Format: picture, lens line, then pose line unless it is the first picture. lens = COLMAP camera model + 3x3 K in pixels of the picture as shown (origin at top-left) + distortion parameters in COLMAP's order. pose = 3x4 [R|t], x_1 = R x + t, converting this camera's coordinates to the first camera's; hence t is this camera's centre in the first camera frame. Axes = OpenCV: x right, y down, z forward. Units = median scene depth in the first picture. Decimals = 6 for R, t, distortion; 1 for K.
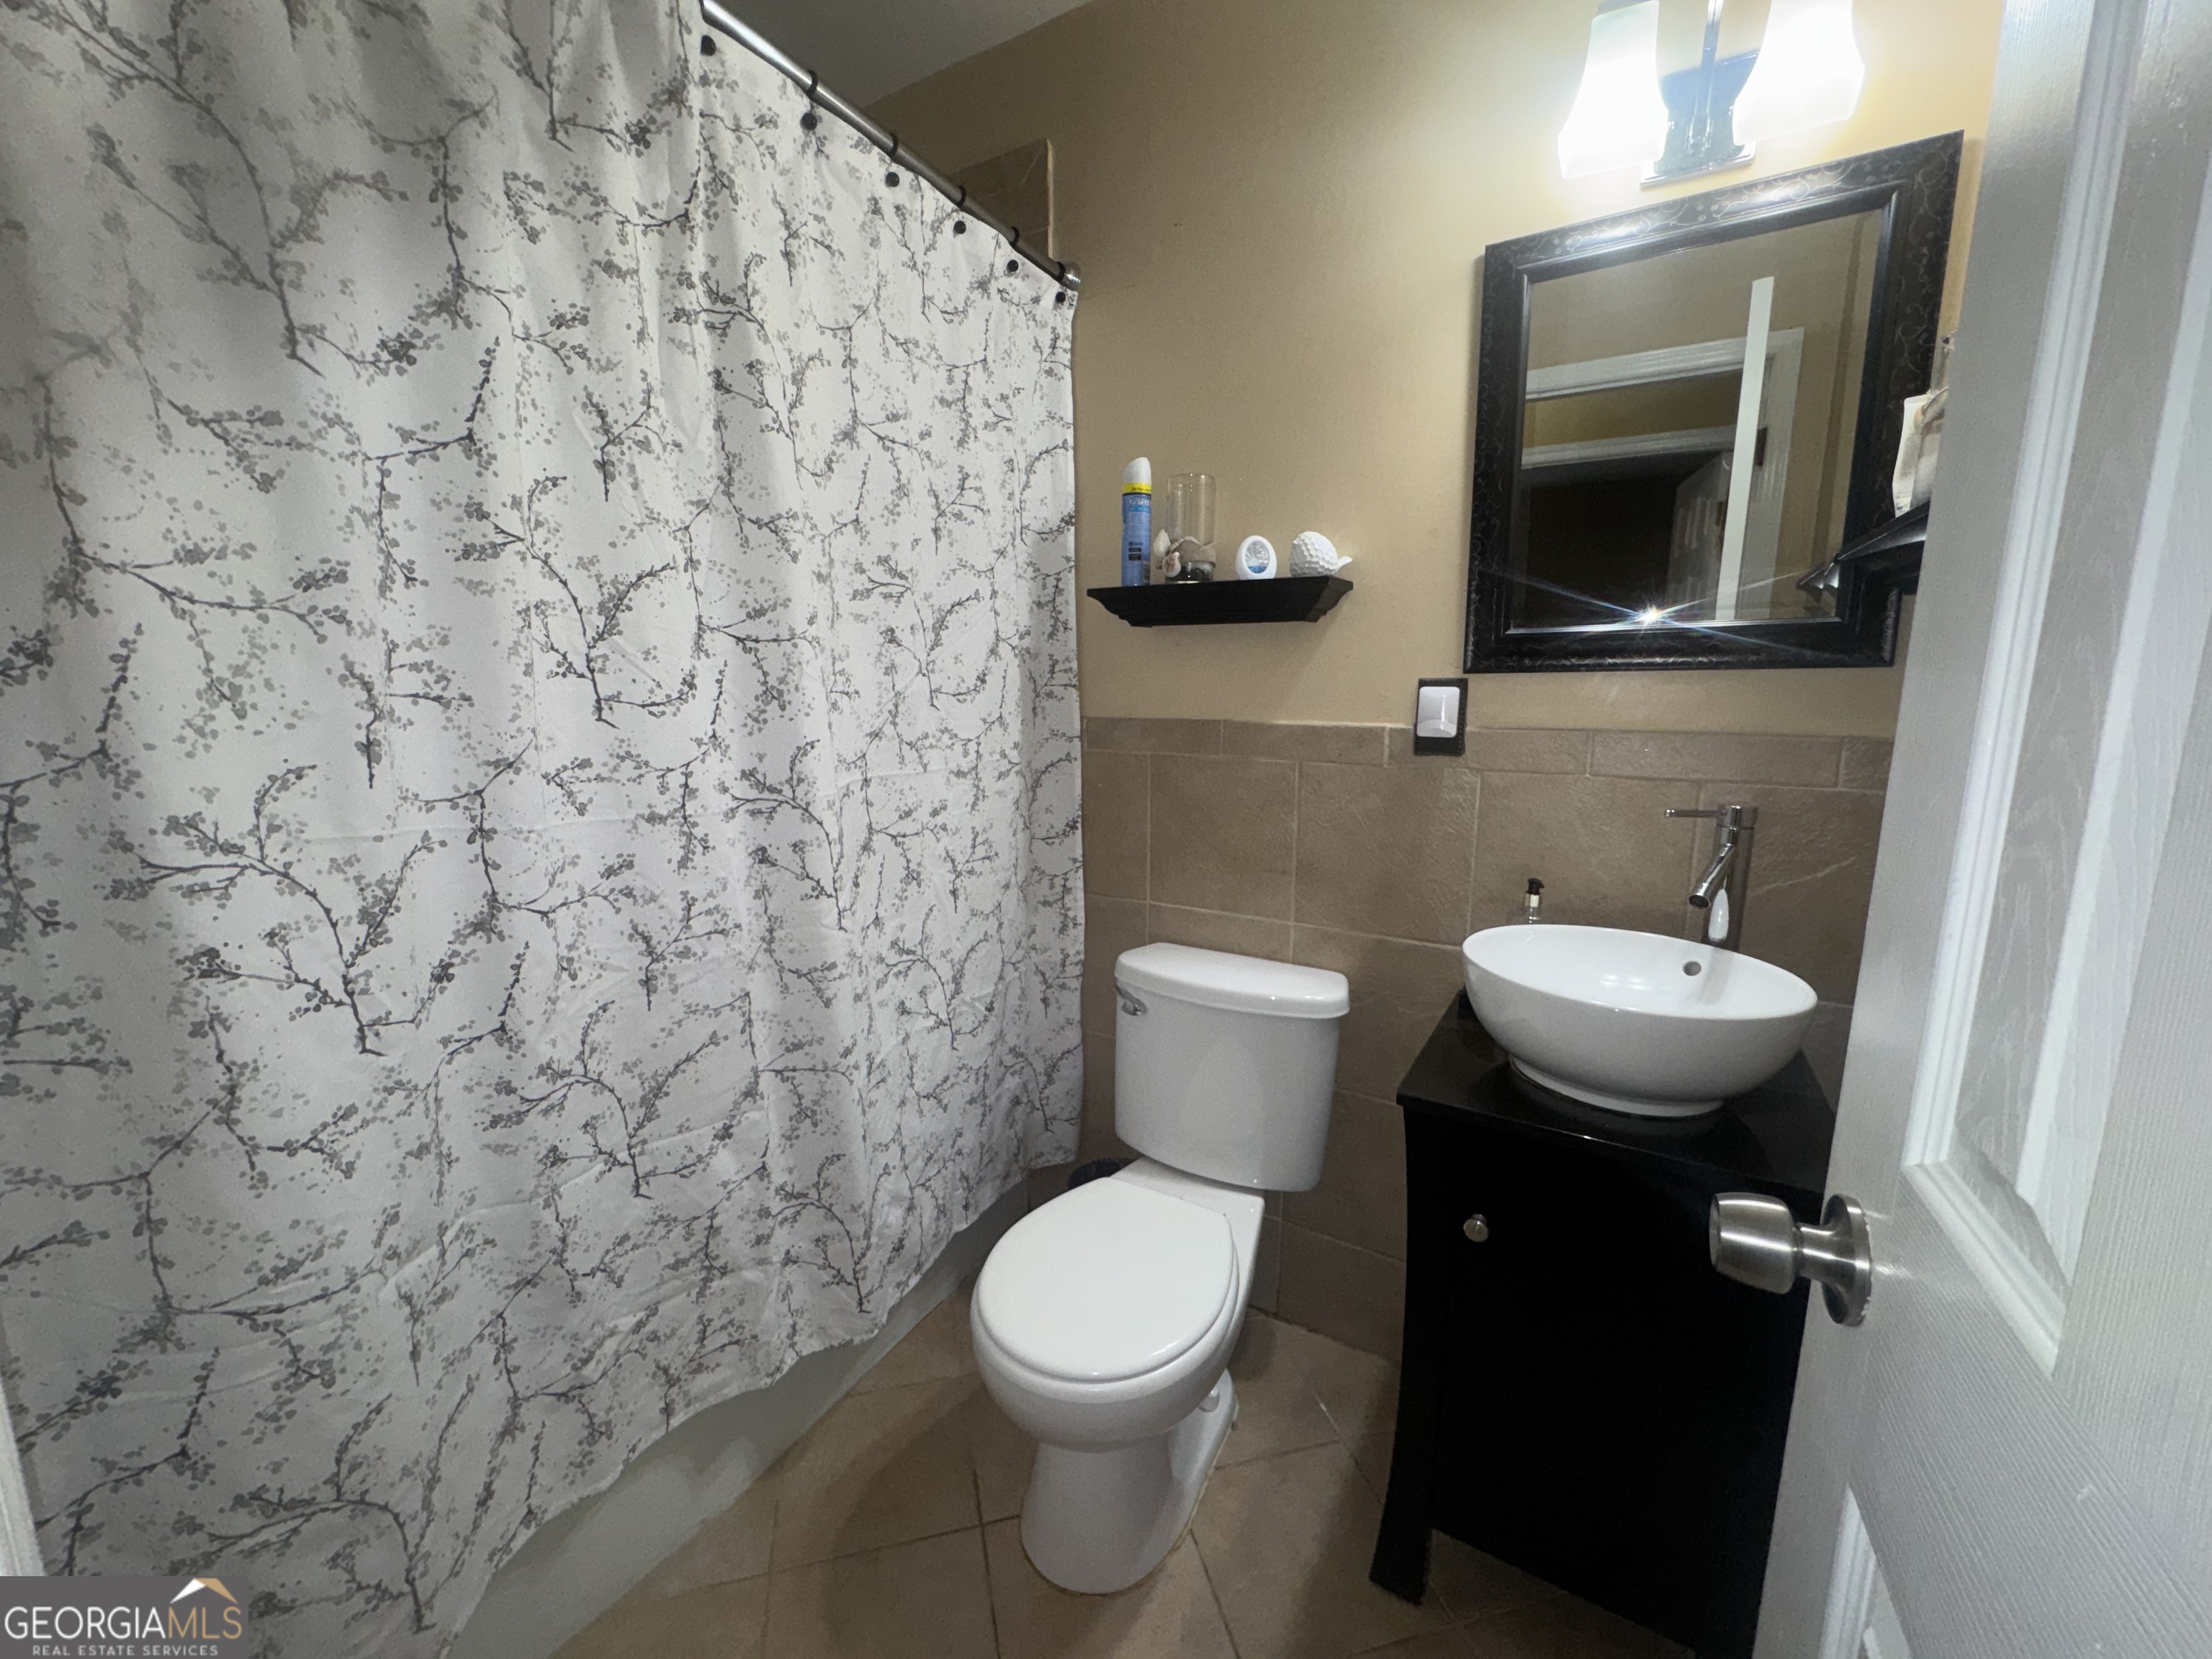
lens RADIAL K [[882.2, 0, 1119.6], [0, 882.2, 829.0], [0, 0, 1]] dist [-0.002418, -0.000376]
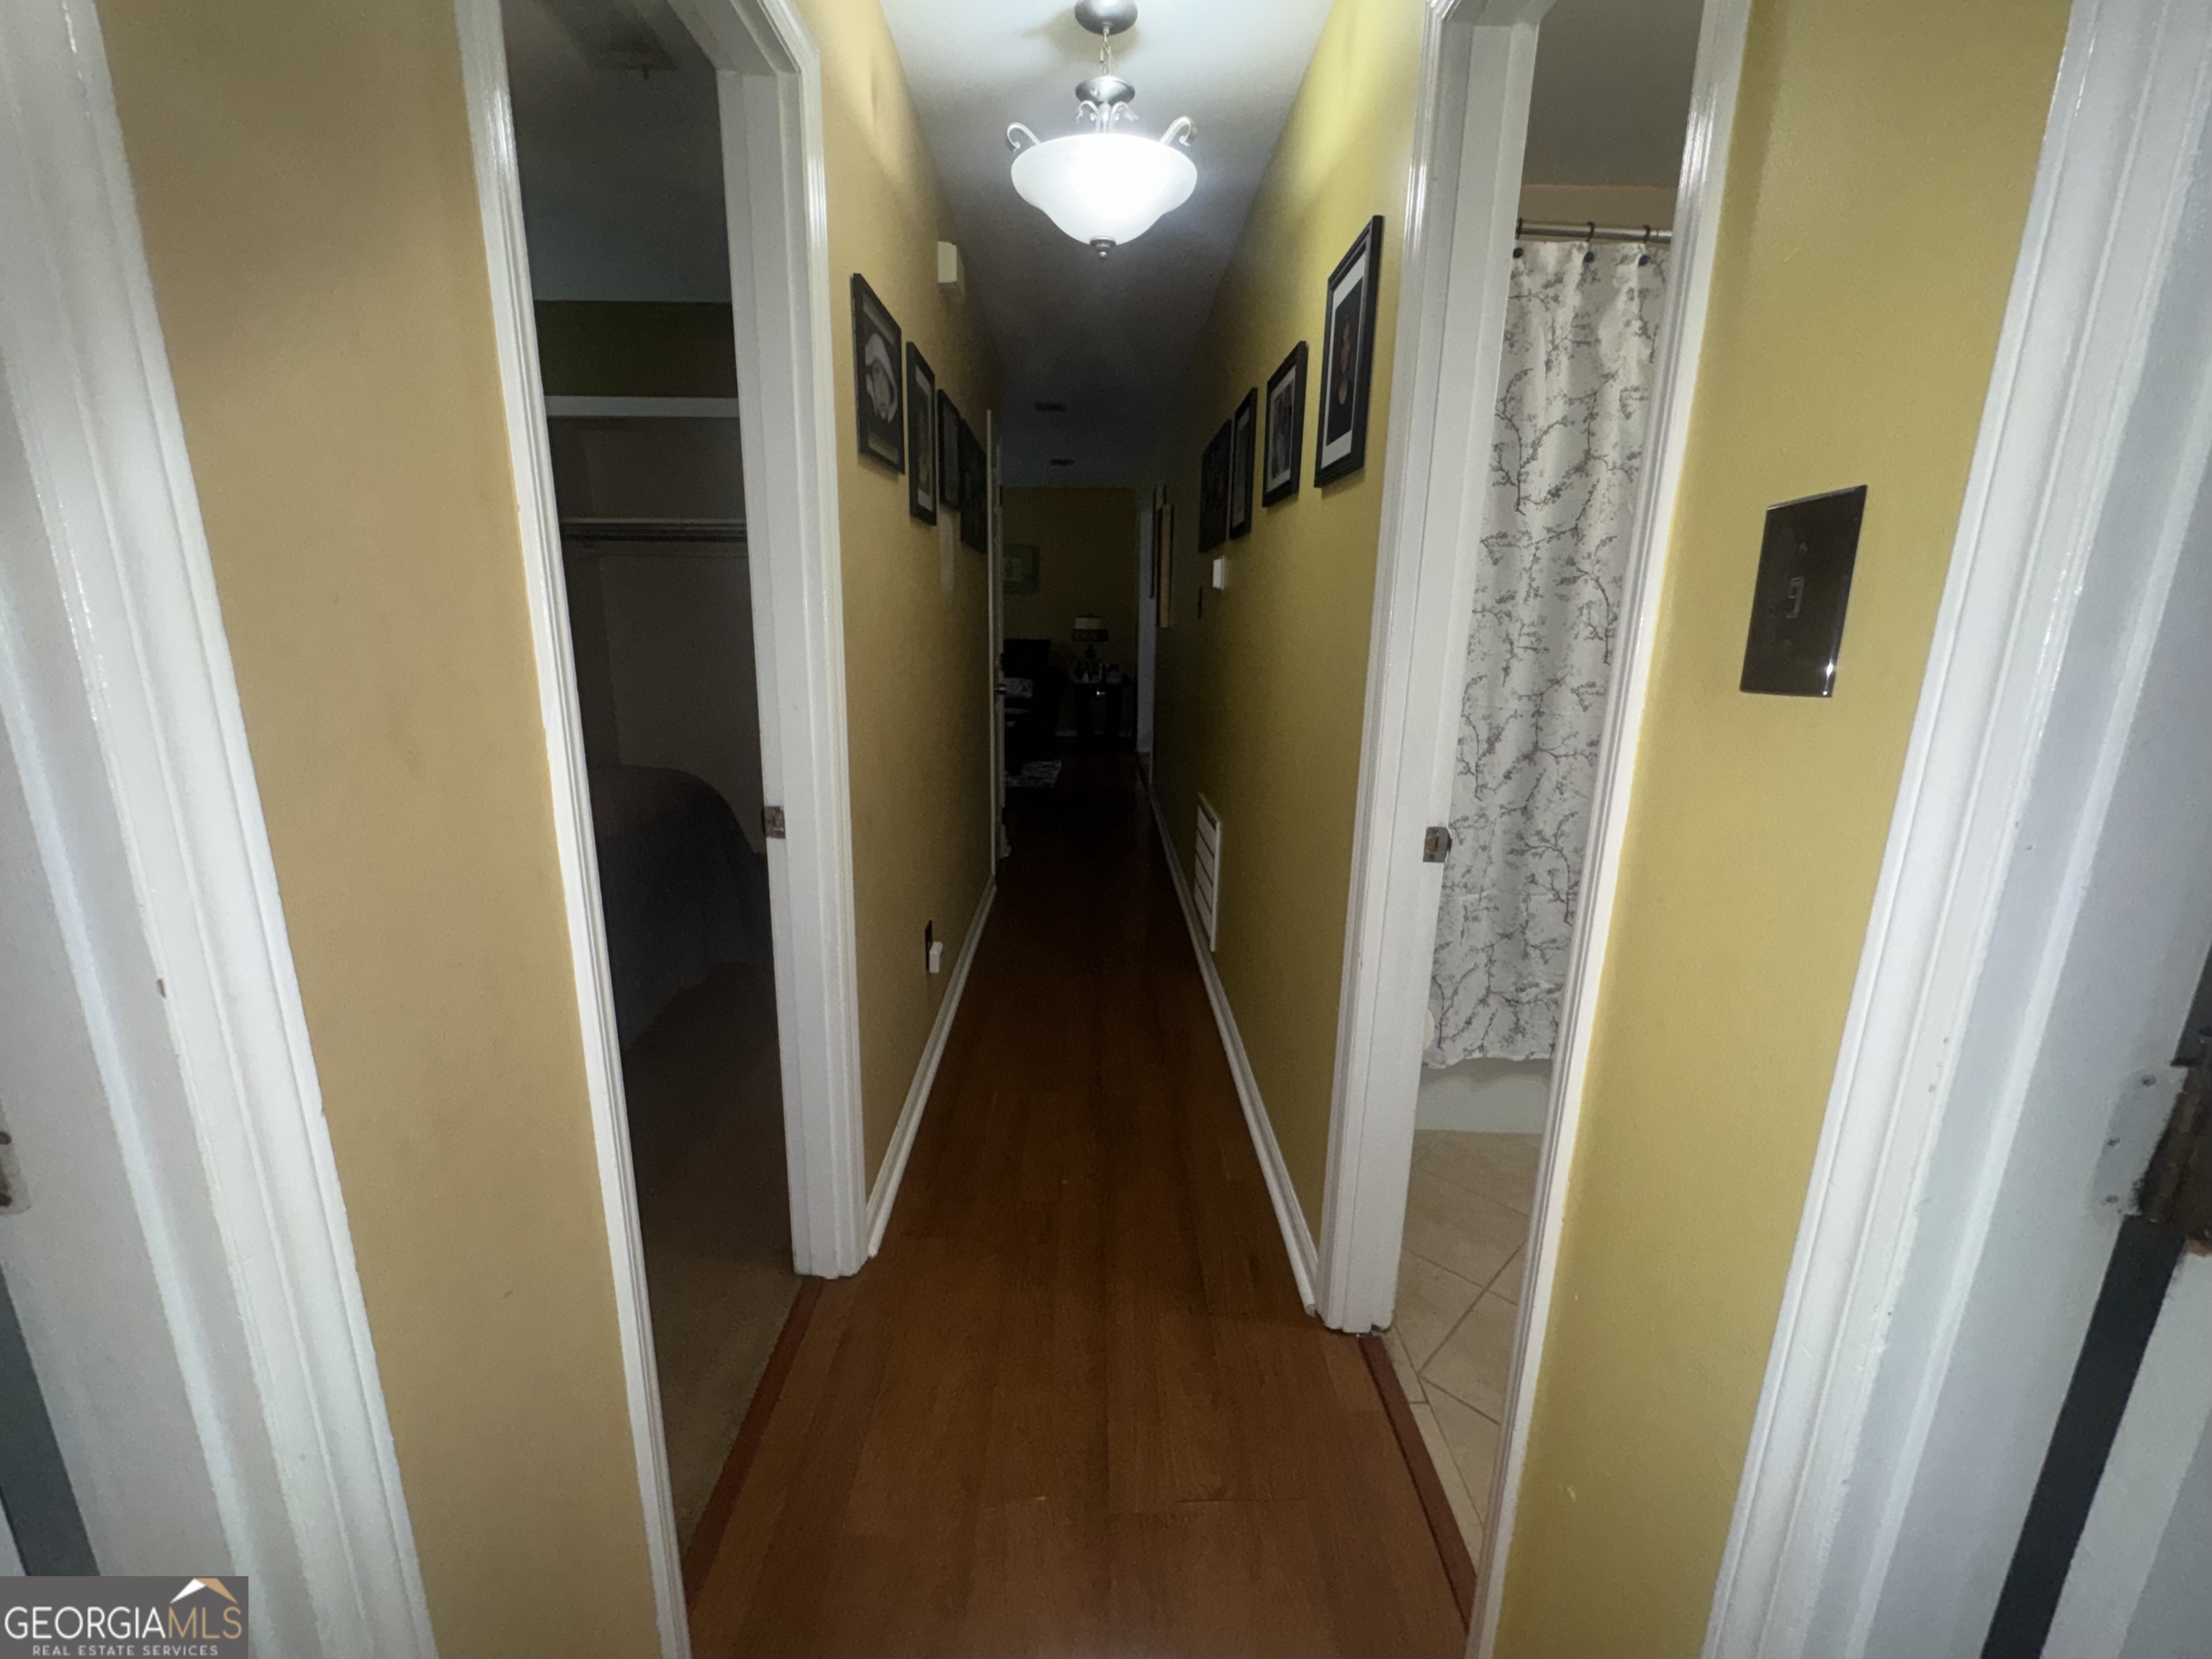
lens RADIAL K [[882.2, 0, 1117.1], [0, 882.2, 830.1], [0, 0, 1]] dist [-0.002418, -0.000376]
pose [[0.504052, 0.206086, -0.838725, 0.591258], [-0.152721, 0.977079, 0.148300, 0.117039], [0.850063, 0.053340, 0.523972, -0.939736]]
